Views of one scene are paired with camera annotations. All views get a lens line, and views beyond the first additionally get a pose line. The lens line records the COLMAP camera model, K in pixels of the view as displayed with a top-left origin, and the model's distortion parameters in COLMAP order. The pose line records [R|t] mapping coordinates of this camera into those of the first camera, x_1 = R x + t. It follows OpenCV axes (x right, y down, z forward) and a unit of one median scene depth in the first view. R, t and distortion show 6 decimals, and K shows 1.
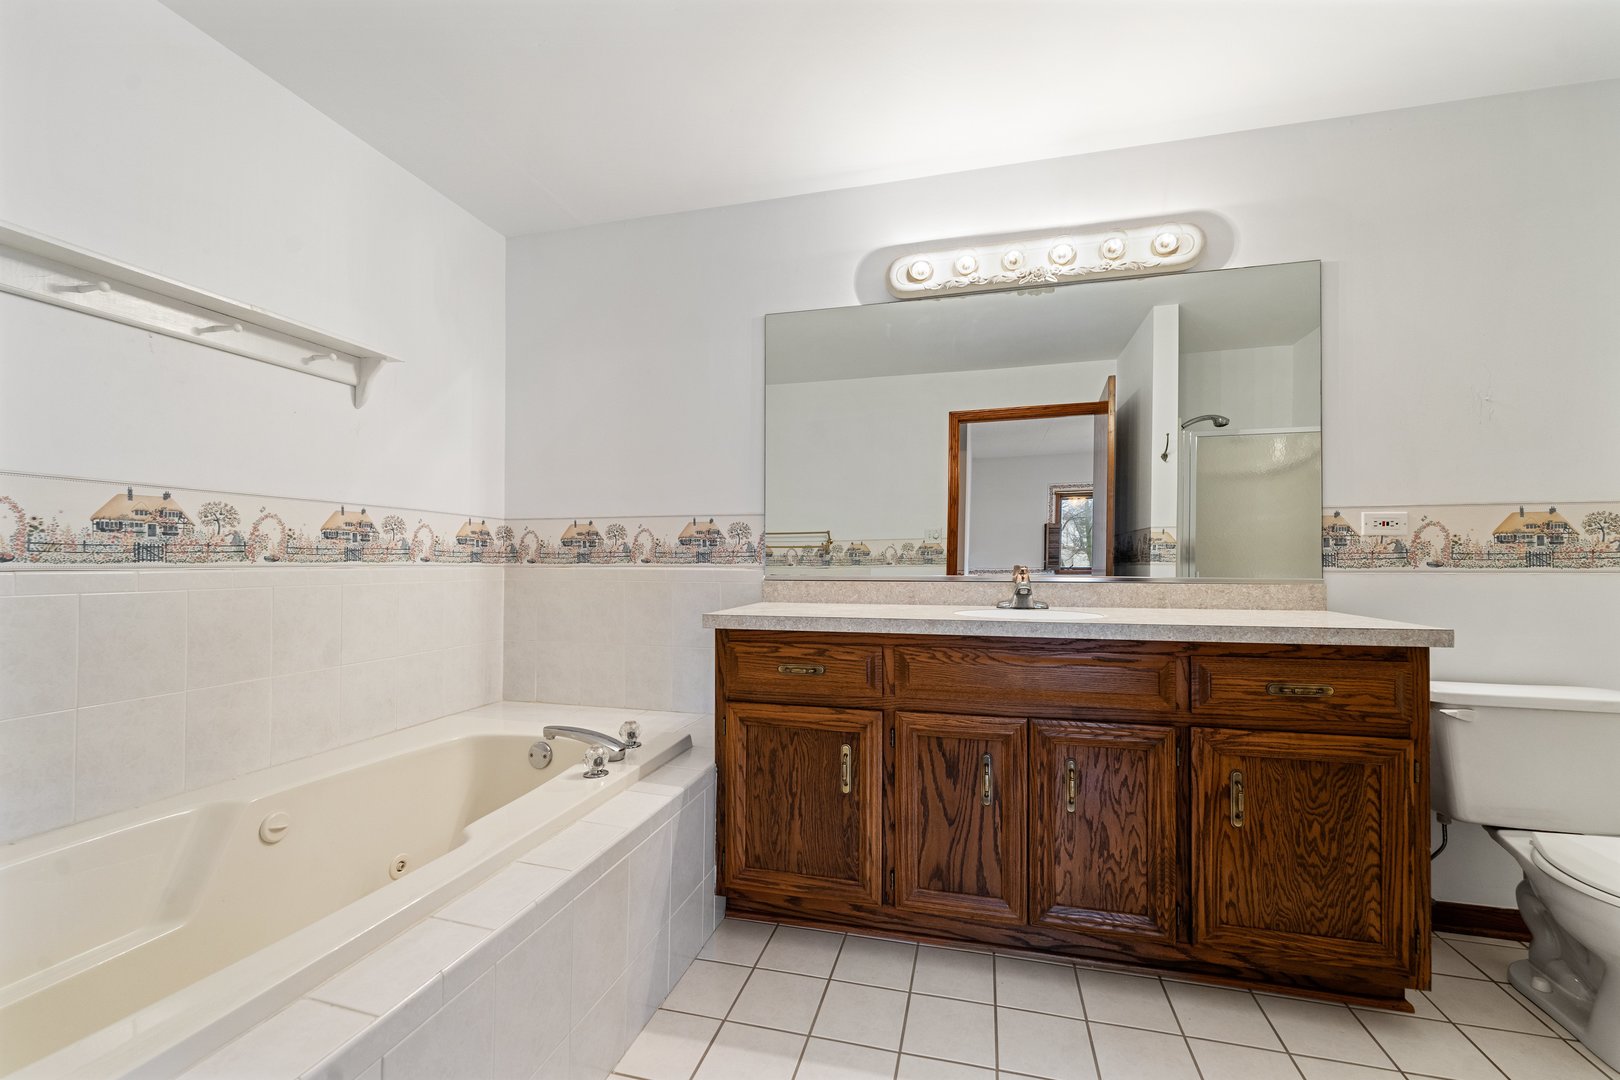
lens RADIAL K [[660.0, 0, 812.0], [0, 660.0, 548.2], [0, 0, 1]] dist [0.000558, 0.000012]
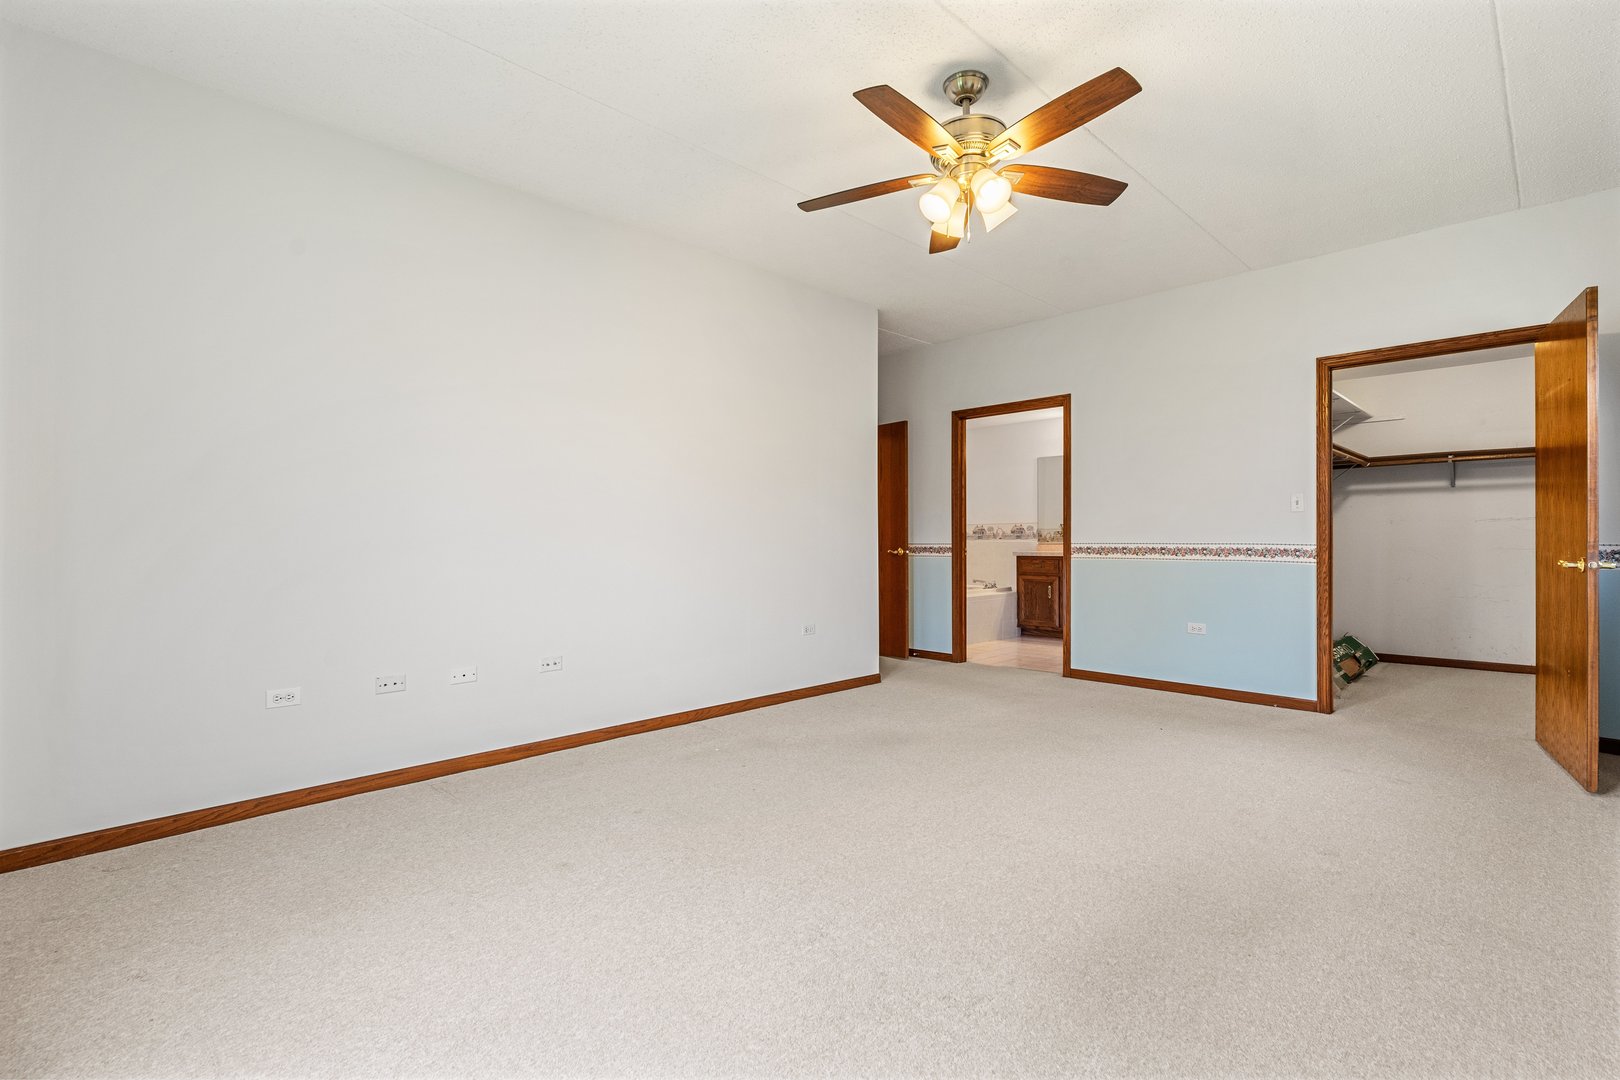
lens RADIAL K [[763.4, 0, 811.7], [0, 763.4, 539.0], [0, 0, 1]] dist [-0.000833, 0.000913]
pose [[0.864769, -0.006009, -0.502133, 1.030634], [0.011093, 0.999913, 0.007139, -0.017510], [0.502047, -0.011744, 0.864761, -3.345349]]
